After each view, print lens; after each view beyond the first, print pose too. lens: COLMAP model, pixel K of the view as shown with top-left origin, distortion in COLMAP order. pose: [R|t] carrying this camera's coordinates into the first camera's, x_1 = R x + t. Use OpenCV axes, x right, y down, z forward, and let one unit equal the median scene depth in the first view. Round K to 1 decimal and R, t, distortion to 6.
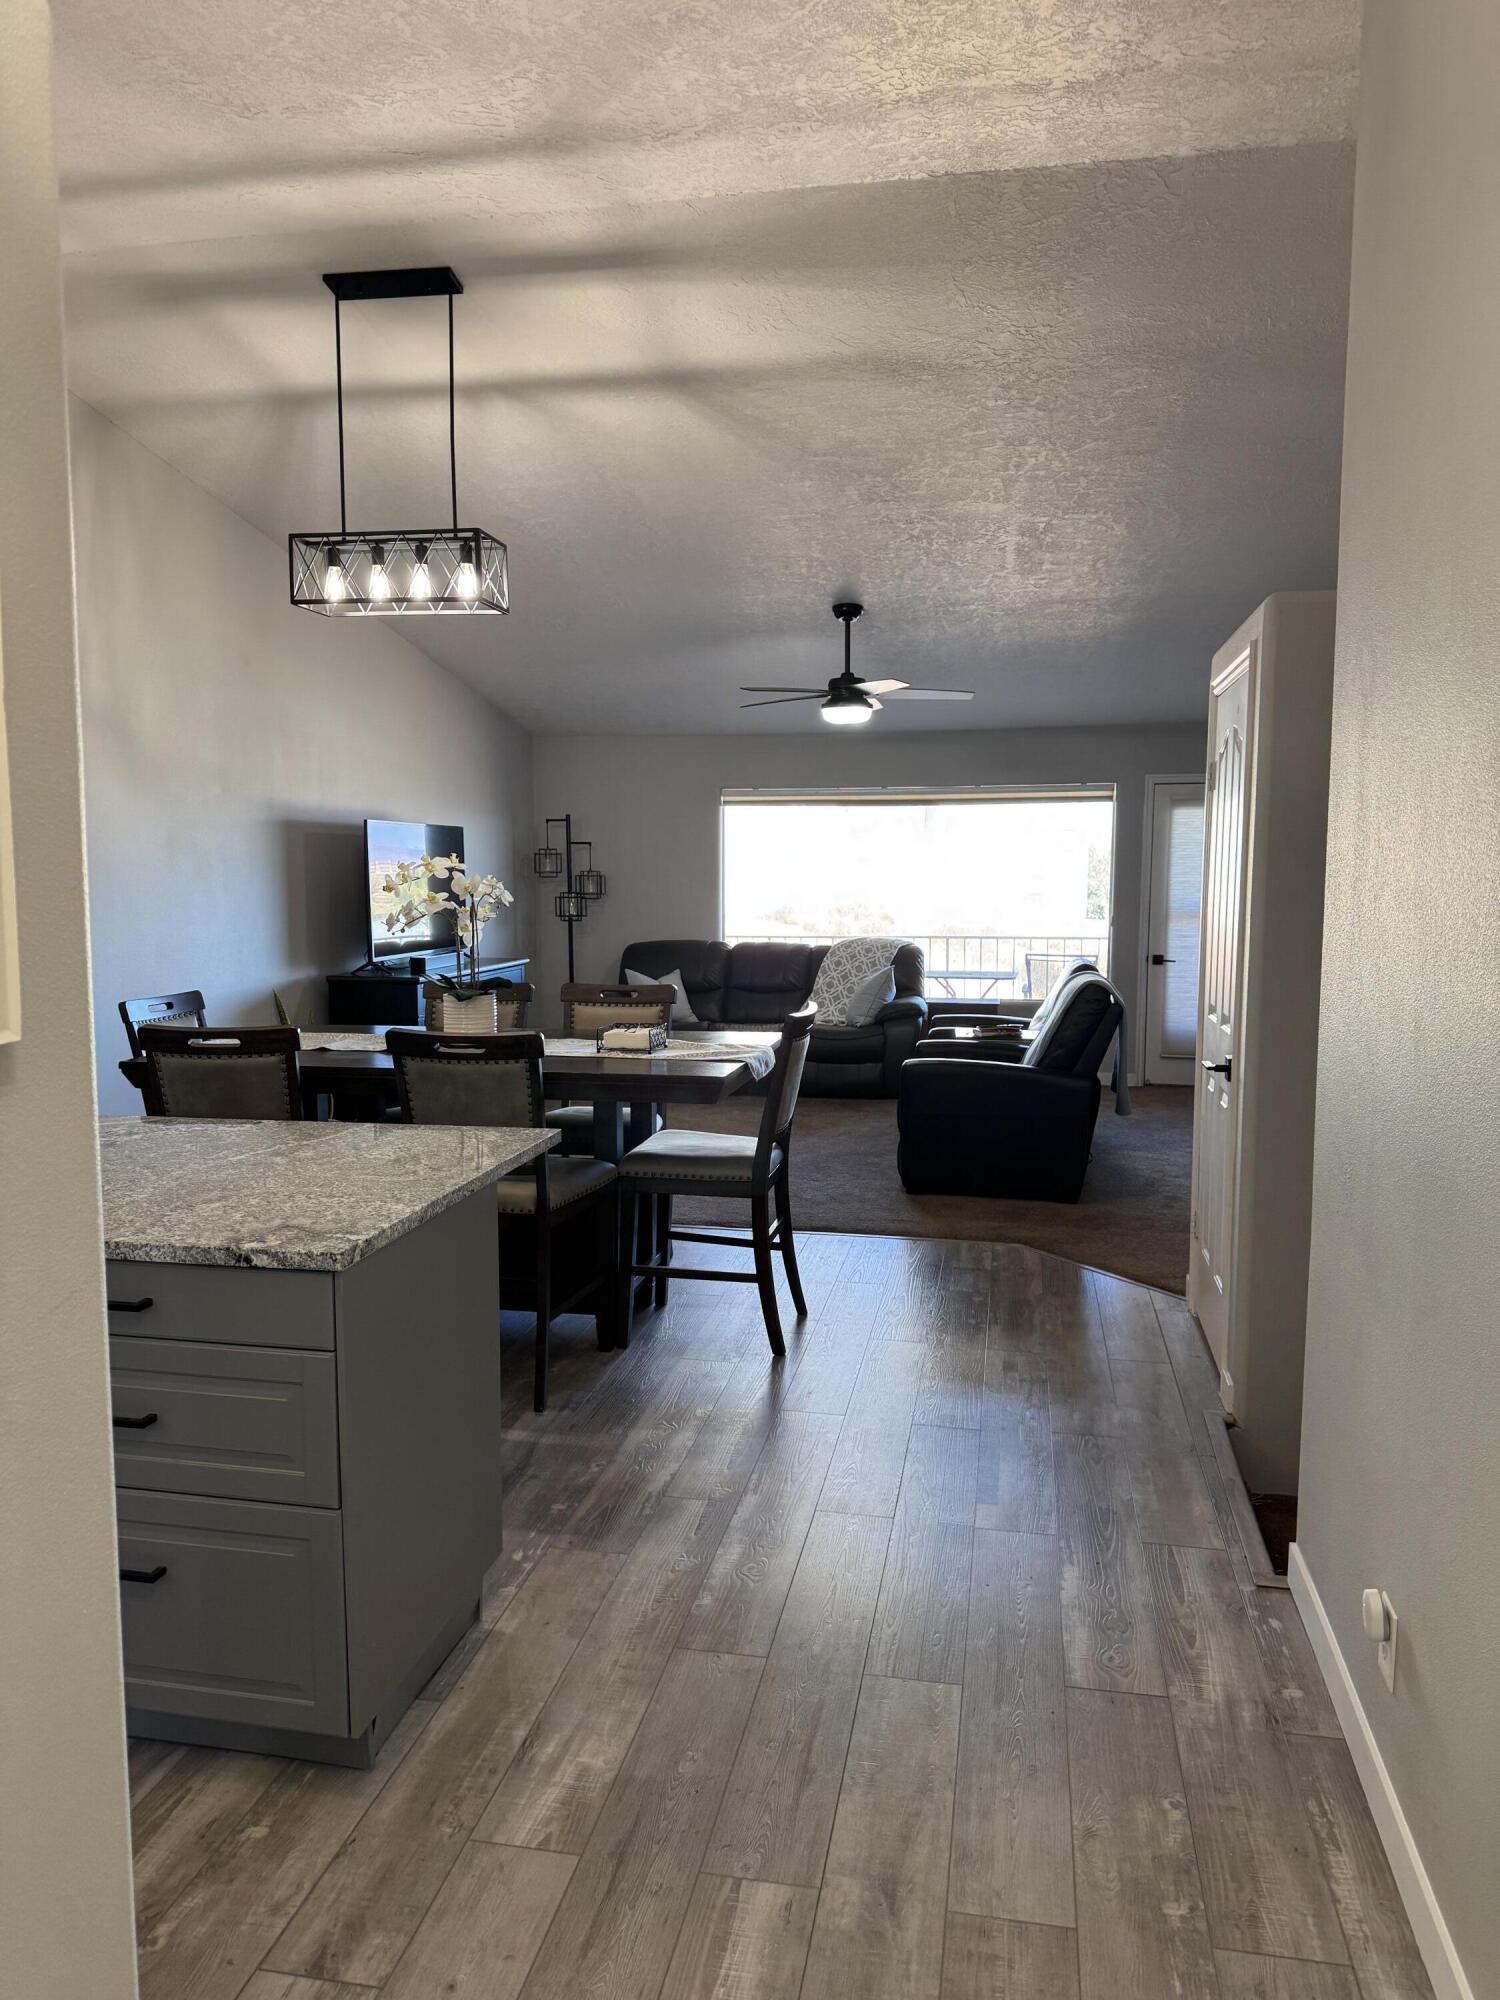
lens RADIAL K [[1418.7, 0, 748.7], [0, 1418.7, 1009.1], [0, 0, 1]] dist [0.046613, -0.056846]
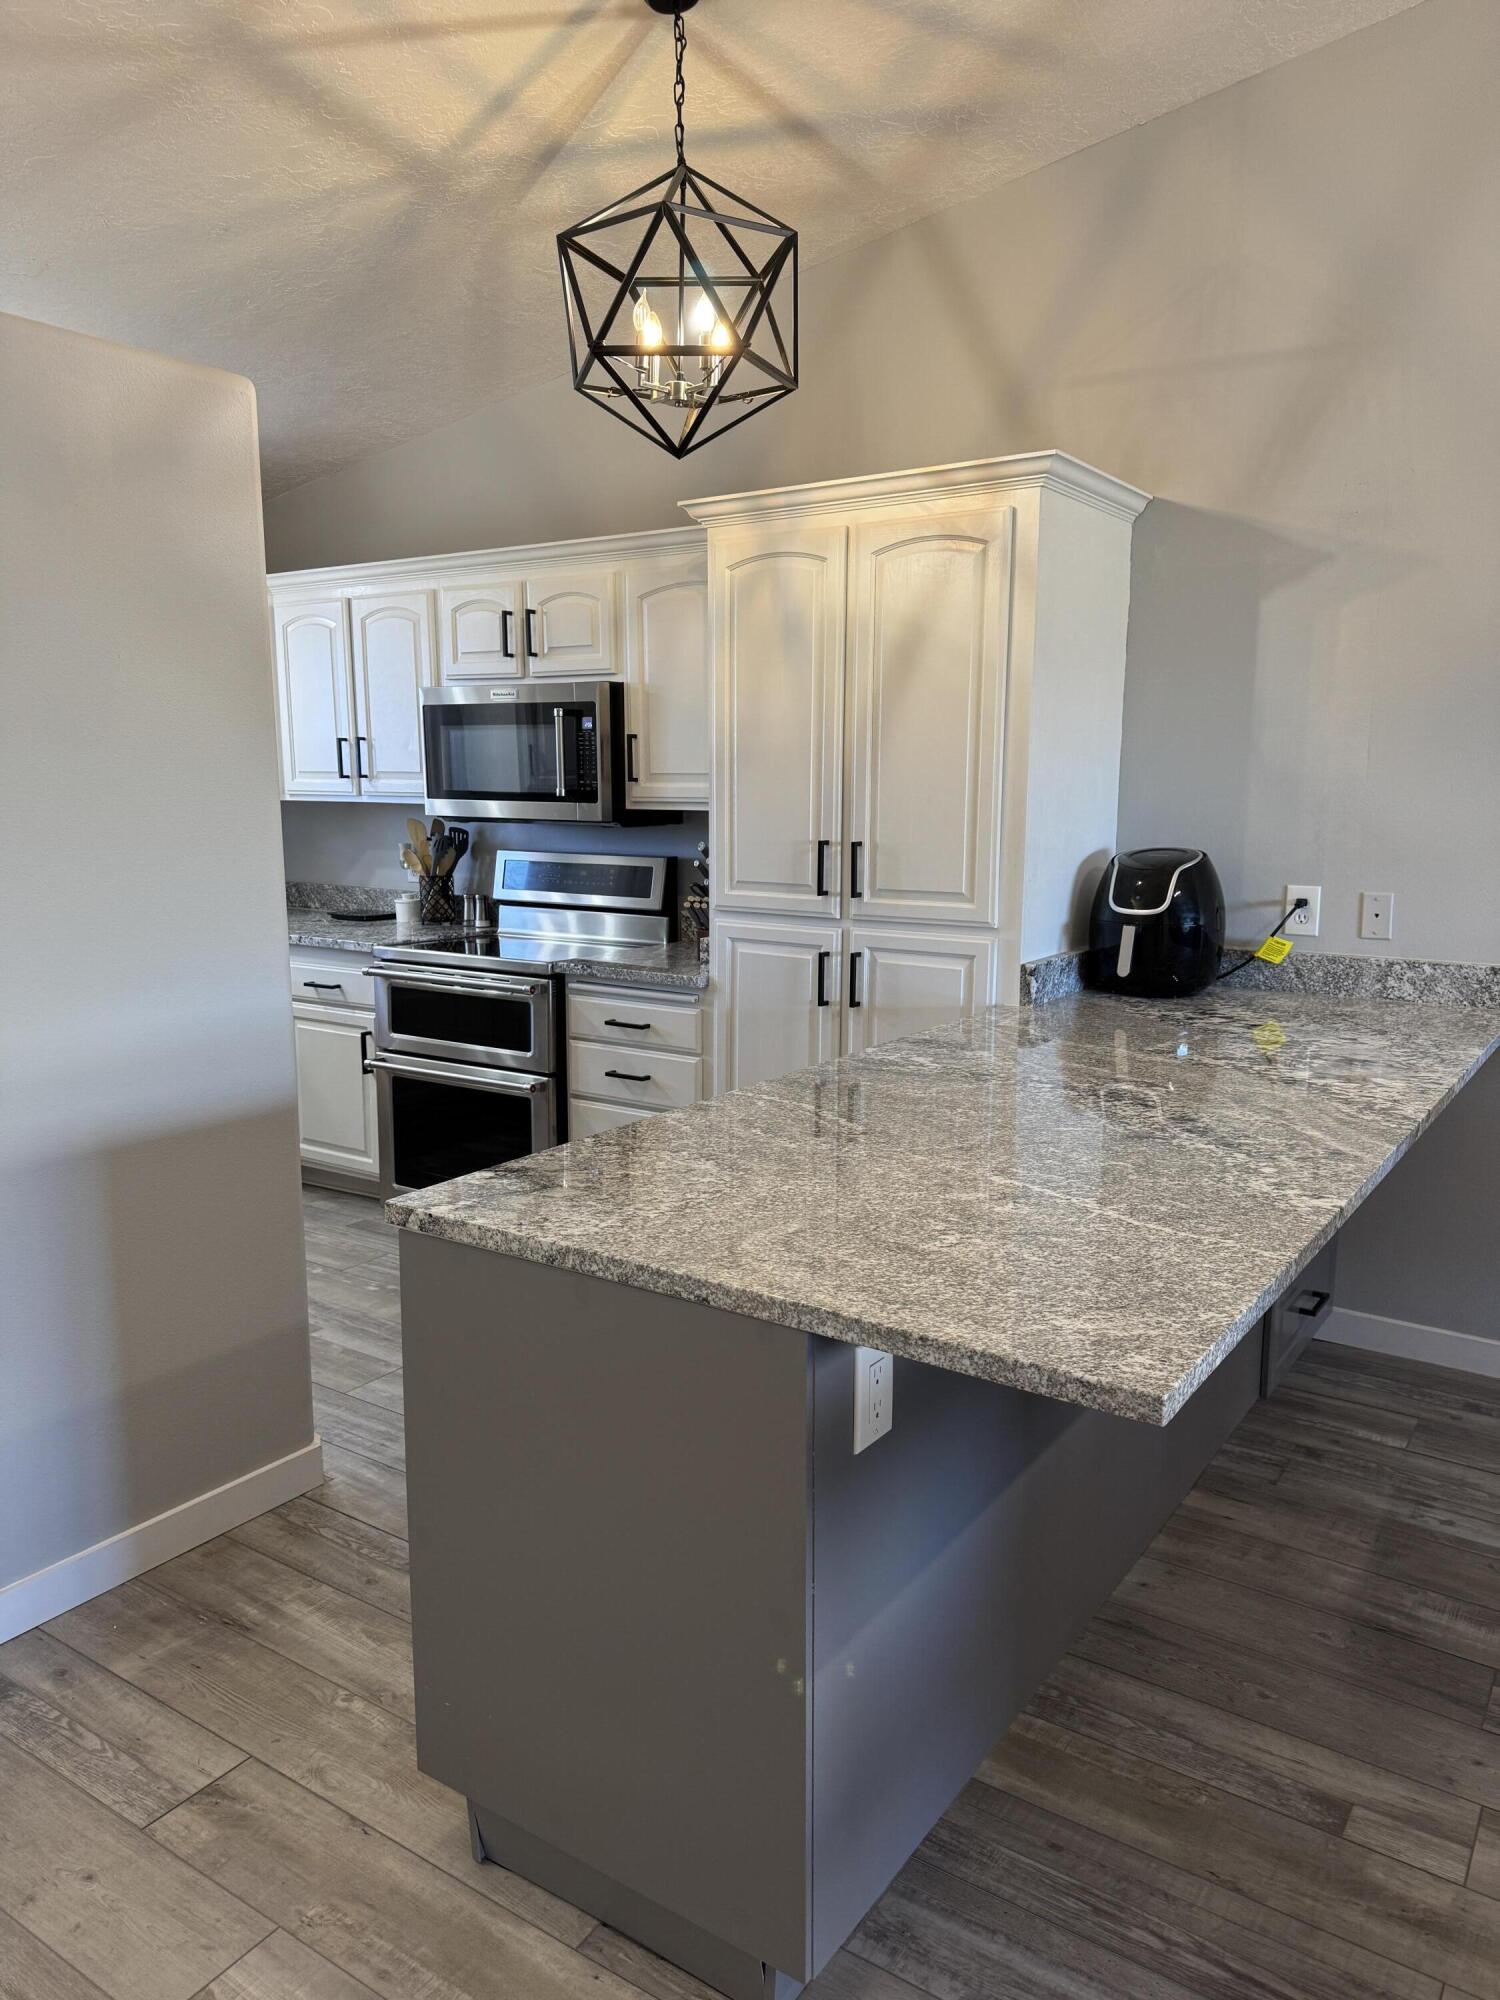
lens RADIAL K [[1418.7, 0, 750.6], [0, 1418.7, 1001.2], [0, 0, 1]] dist [0.046613, -0.056846]
pose [[-0.392085, 0.145380, -0.908369, 0.152038], [-0.094477, 0.975849, 0.196959, -0.052686], [0.915065, 0.163045, -0.368881, 0.603844]]
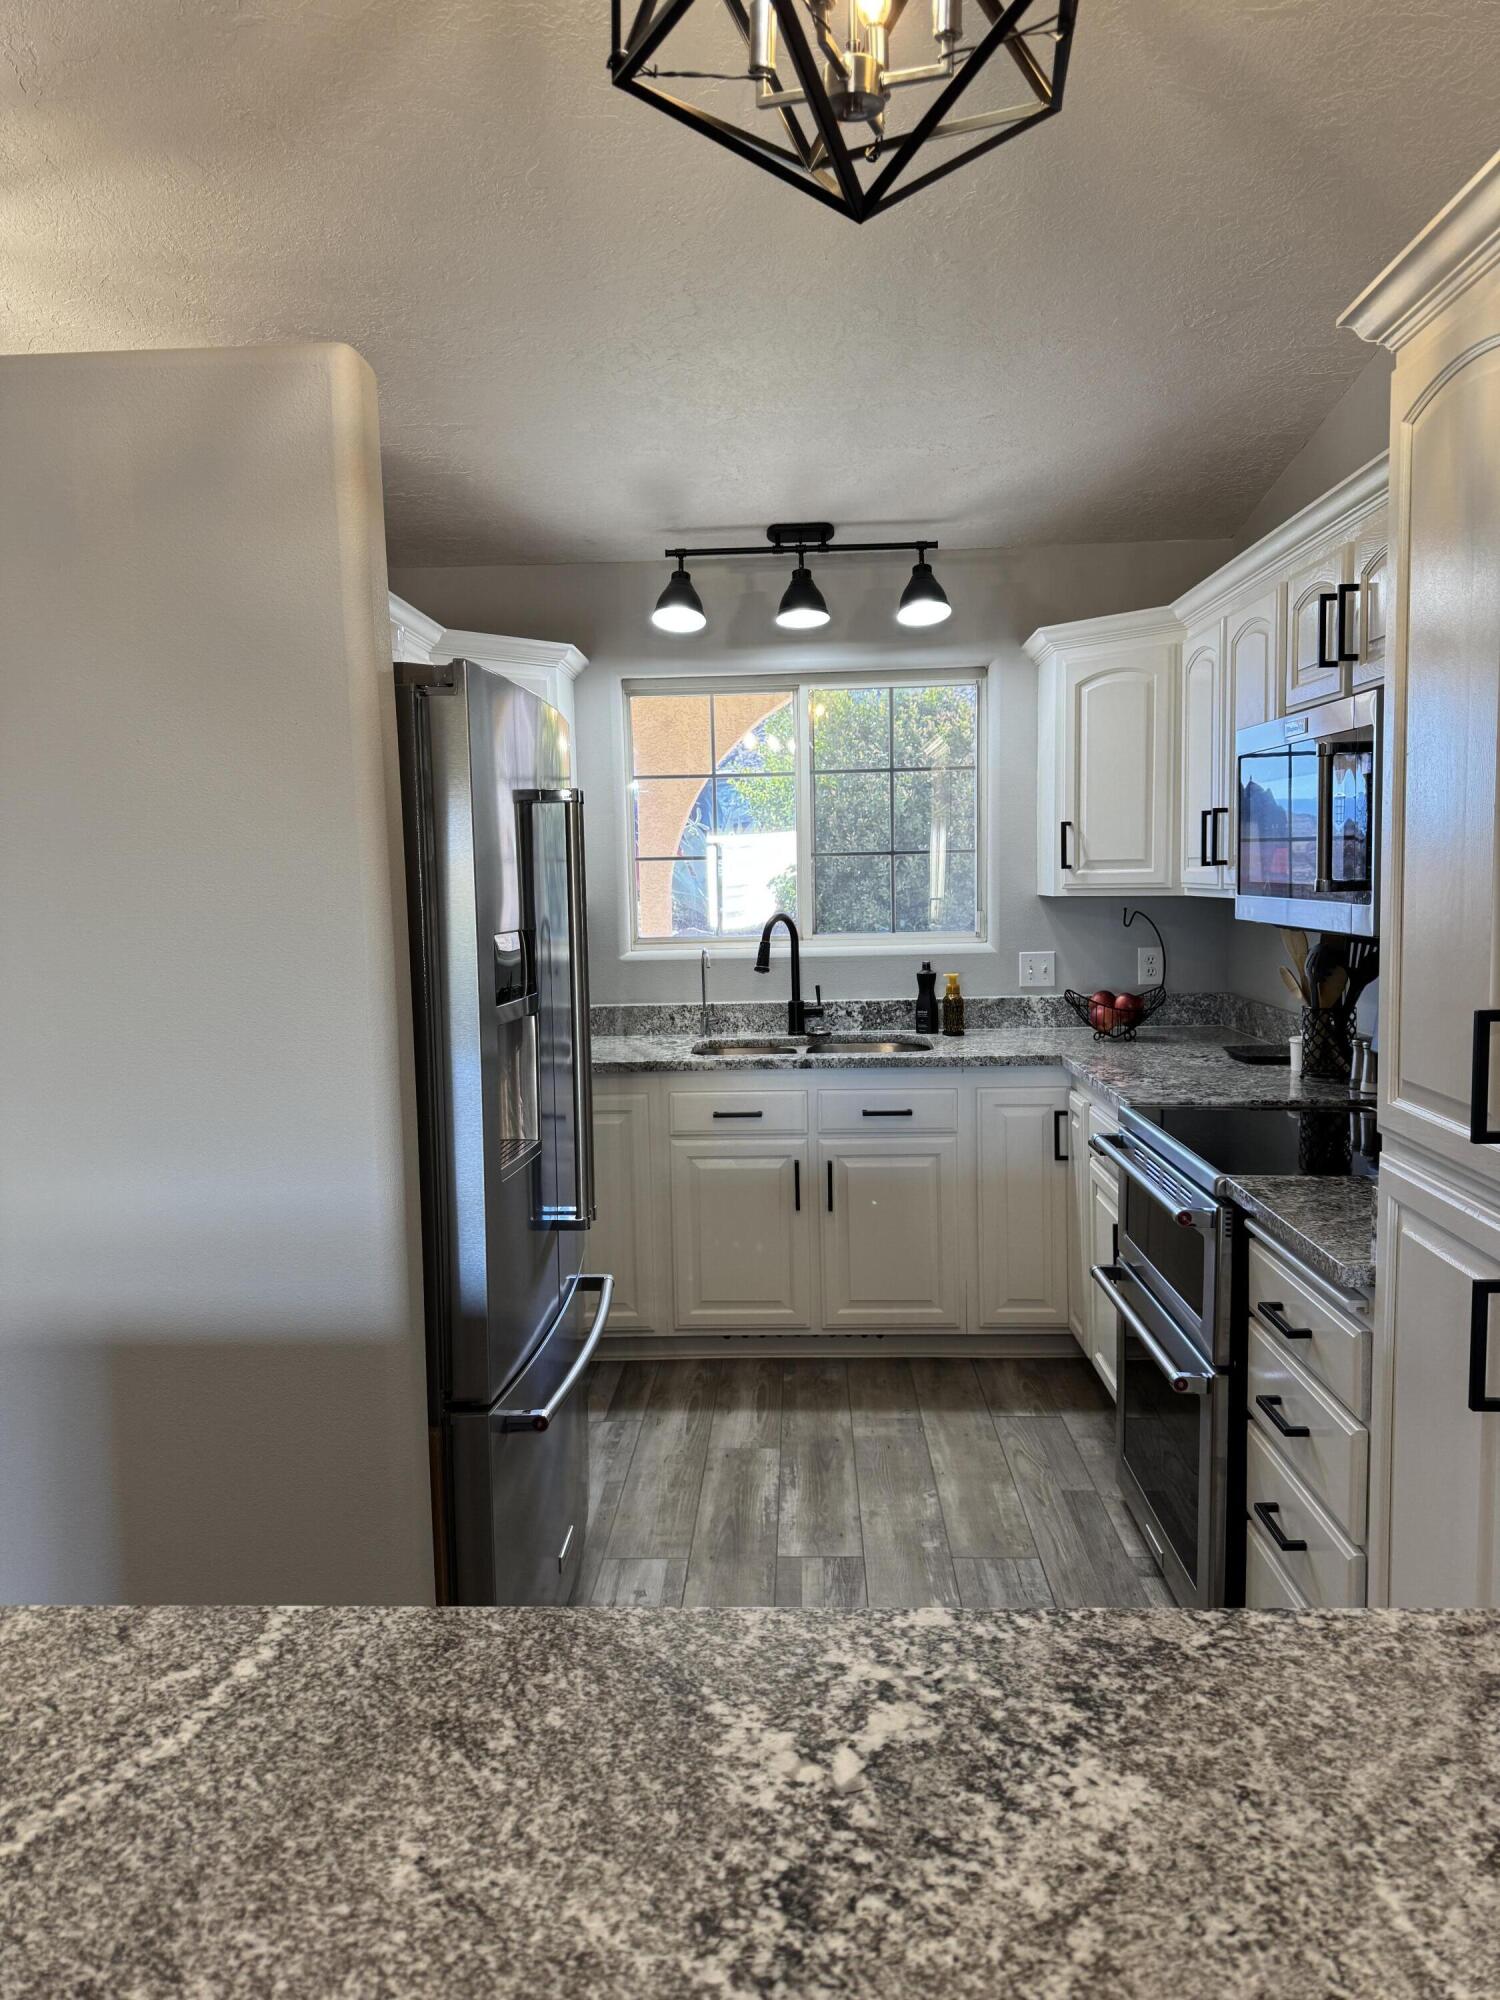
lens RADIAL K [[1418.7, 0, 754.0], [0, 1418.7, 1003.3], [0, 0, 1]] dist [0.046613, -0.056846]
pose [[-0.986663, 0.035232, -0.158917, -0.290735], [0.003400, 0.980543, 0.196275, -0.054897], [0.162740, 0.193117, -0.967585, 0.620984]]
